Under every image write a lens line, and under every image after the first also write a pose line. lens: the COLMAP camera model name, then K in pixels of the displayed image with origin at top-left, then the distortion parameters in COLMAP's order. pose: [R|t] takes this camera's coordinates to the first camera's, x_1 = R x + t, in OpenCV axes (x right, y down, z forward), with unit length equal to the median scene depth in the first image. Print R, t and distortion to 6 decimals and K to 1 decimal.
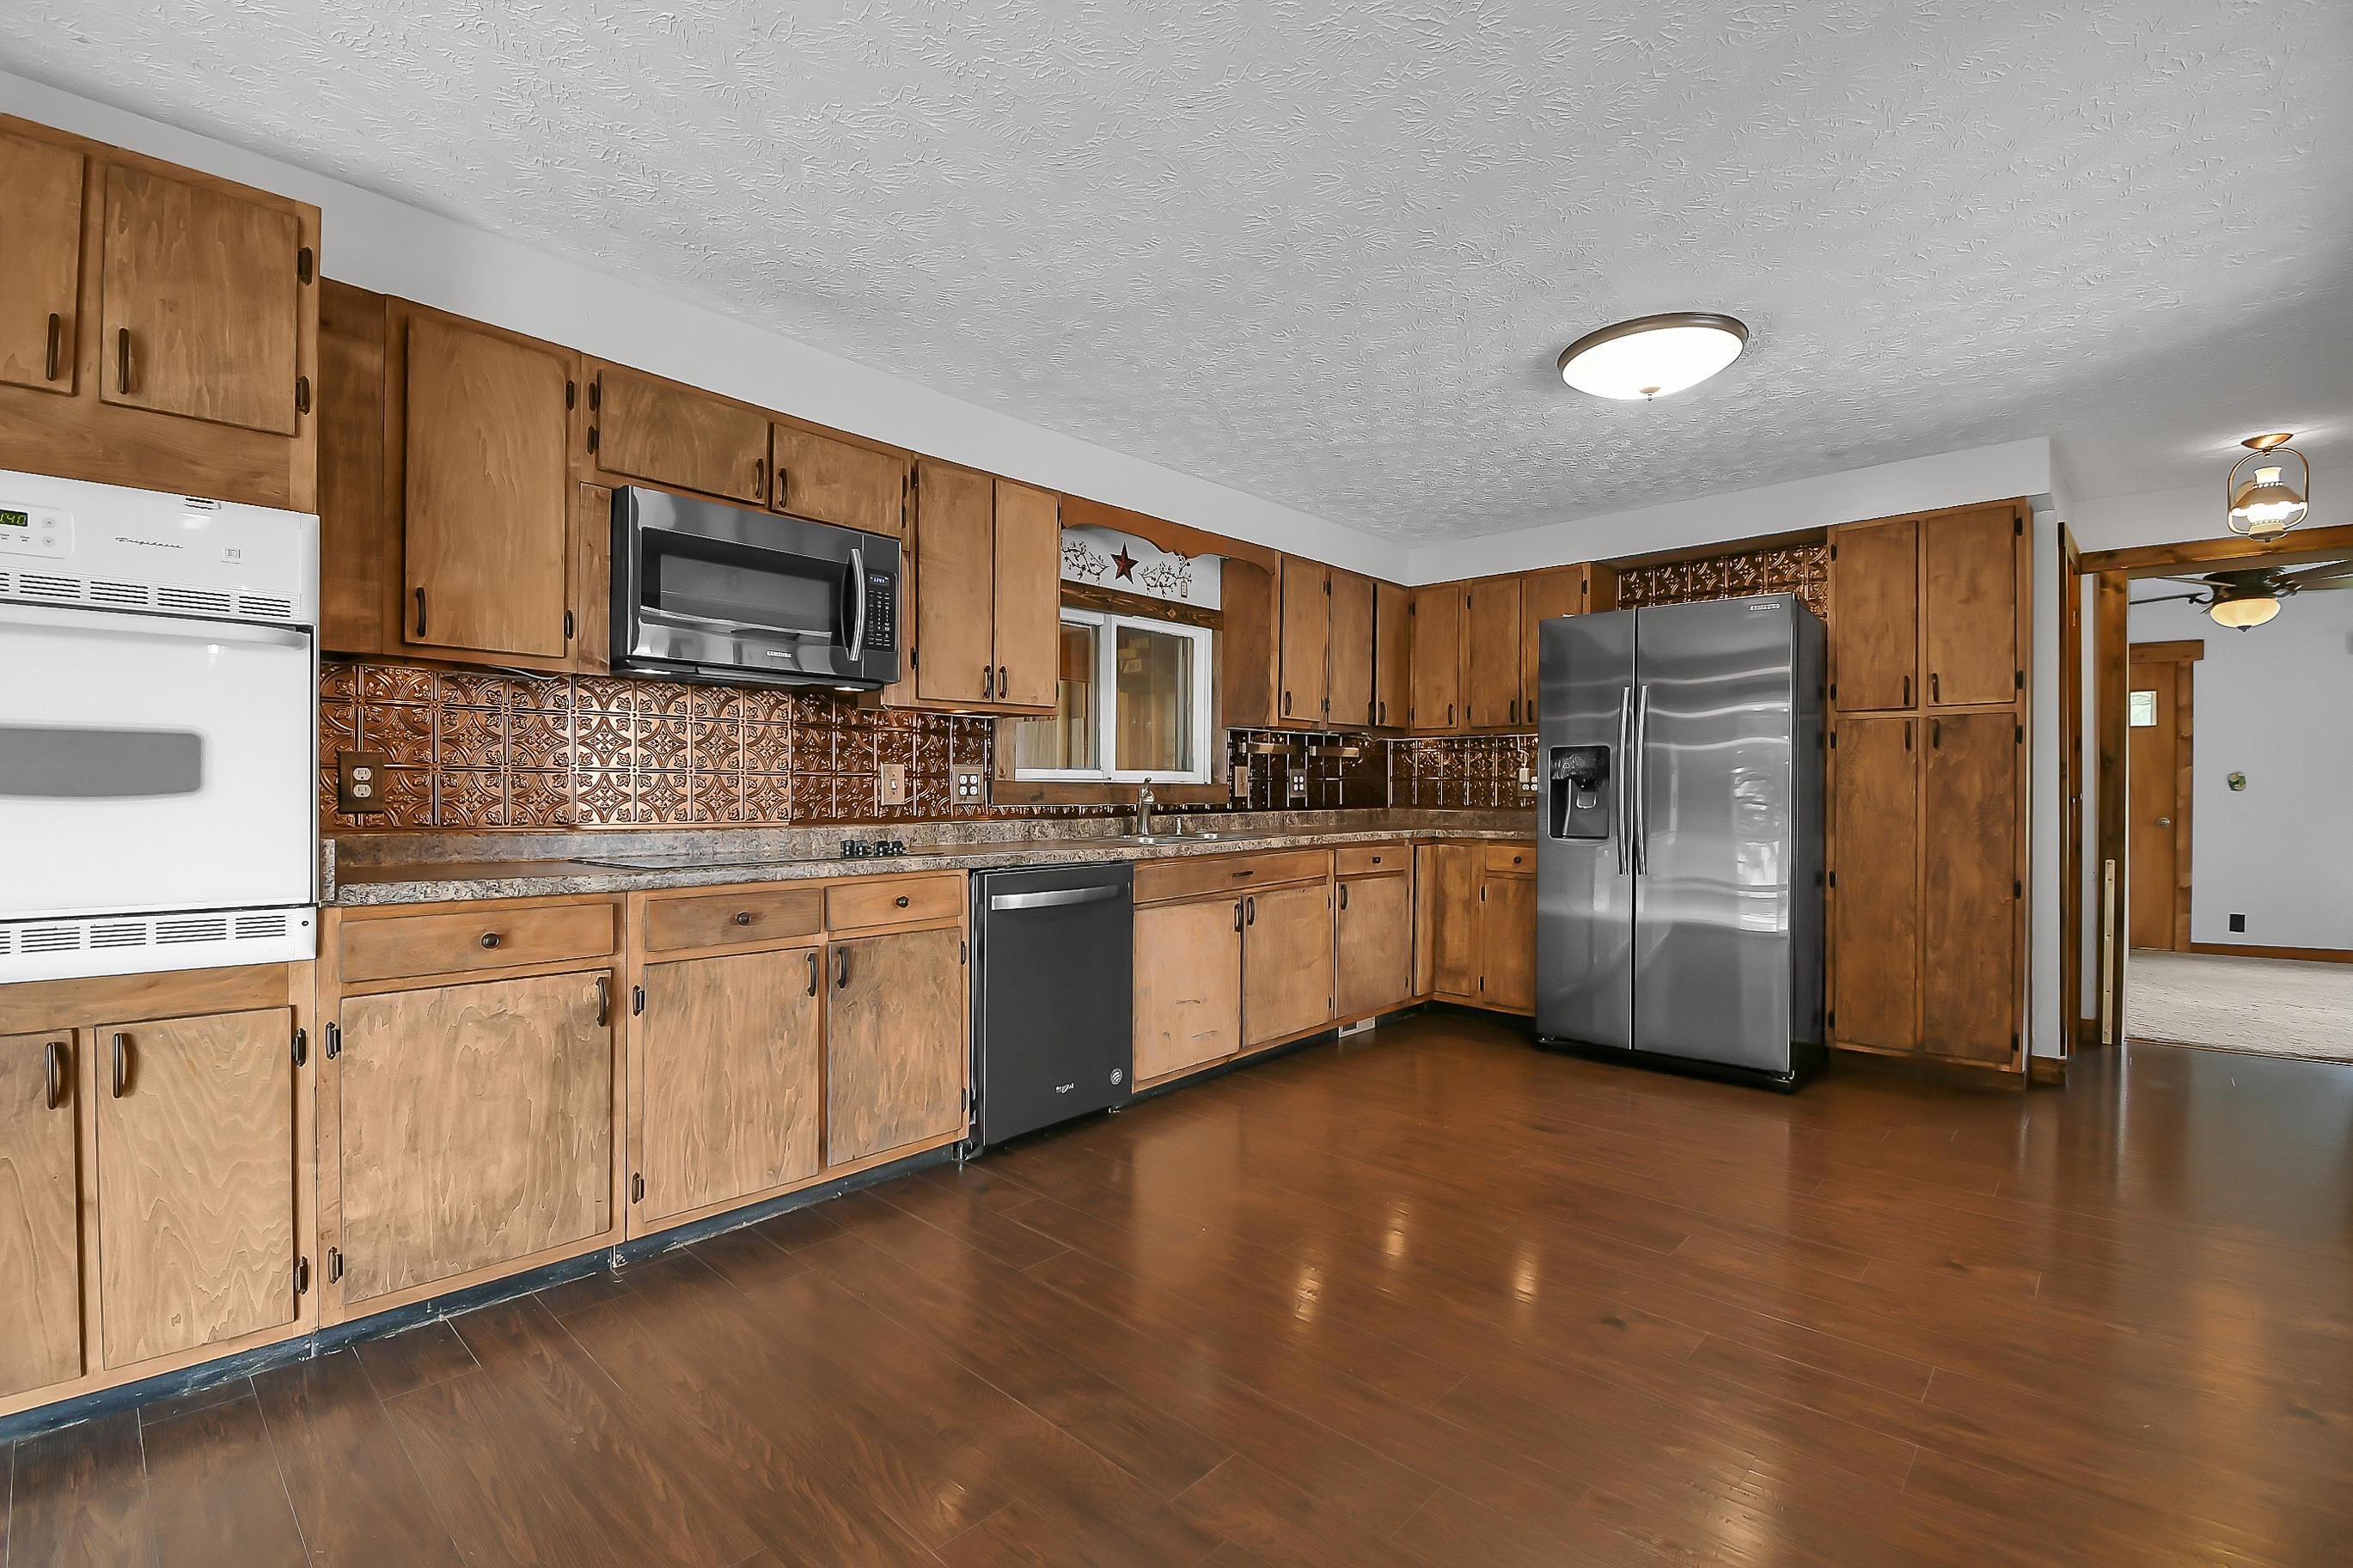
lens RADIAL K [[1046.9, 0, 1136.1], [0, 1046.9, 800.6], [0, 0, 1]] dist [-0.000610, -0.002341]
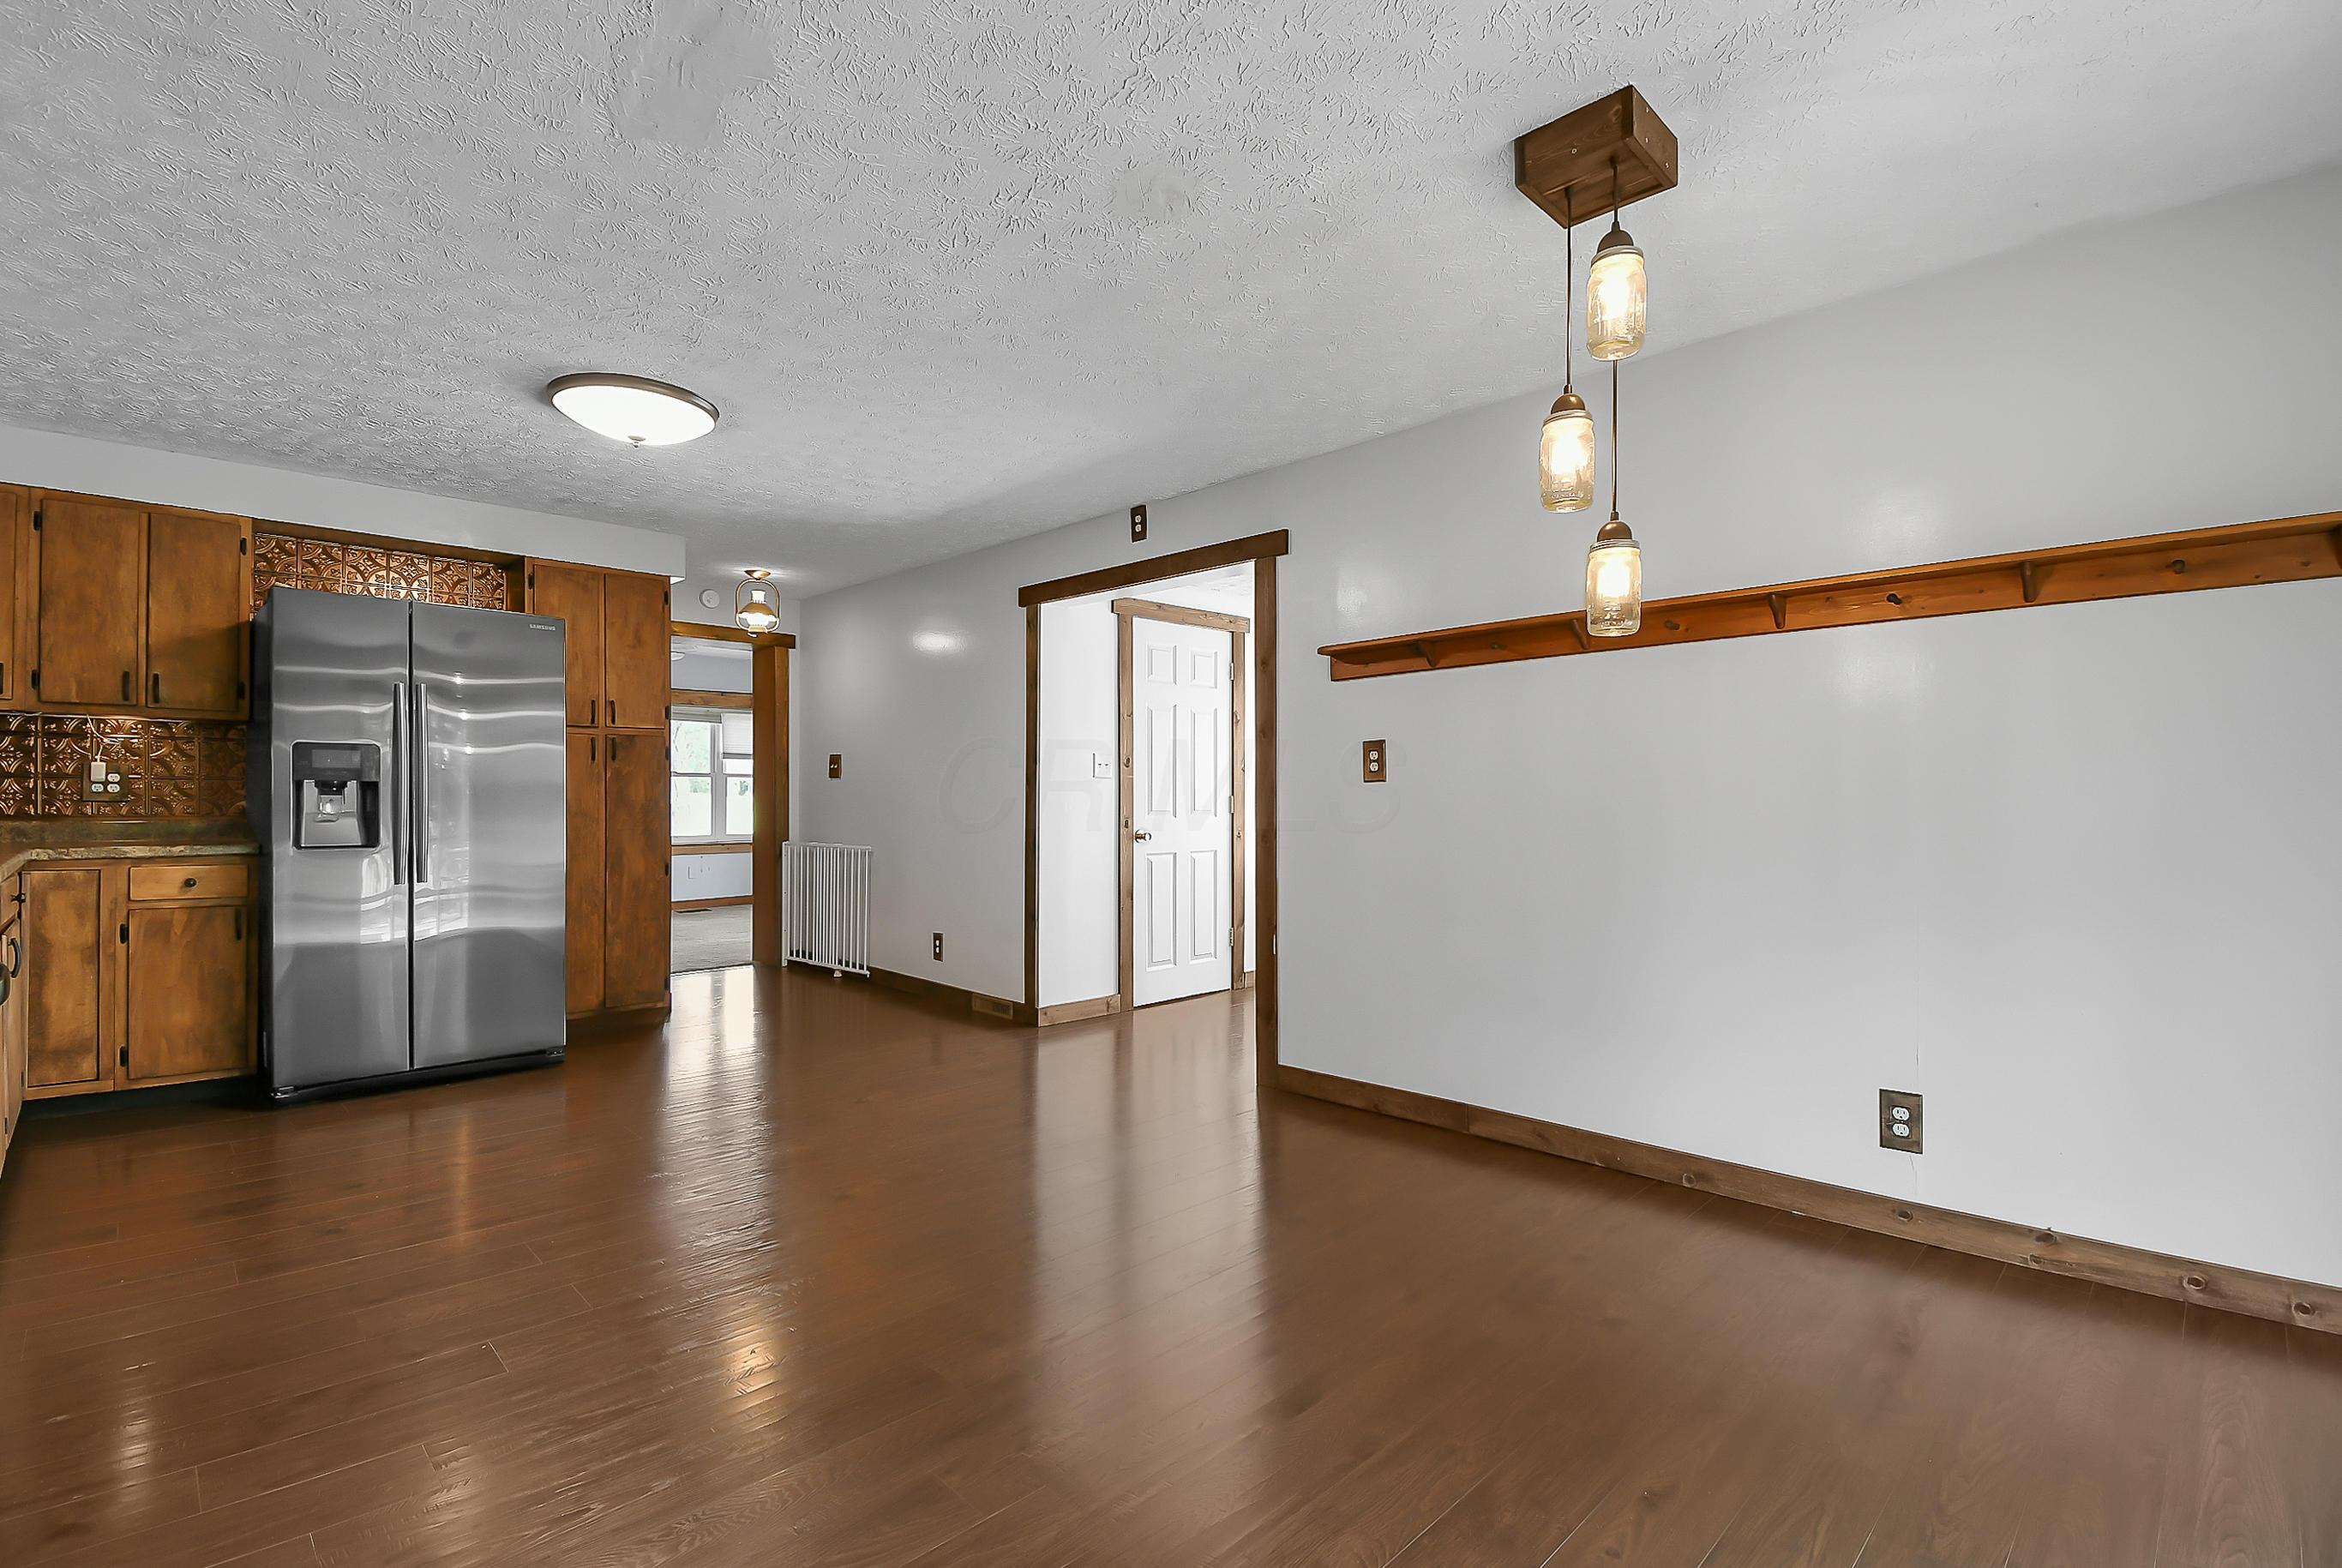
lens RADIAL K [[1095.8, 0, 1172.6], [0, 1095.8, 792.4], [0, 0, 1]] dist [-0.008159, -0.001149]
pose [[0.017204, 0.004951, 0.999840, -0.505427], [0.006101, 0.999969, -0.005056, -0.001468], [-0.999833, 0.006187, 0.017173, 0.307620]]
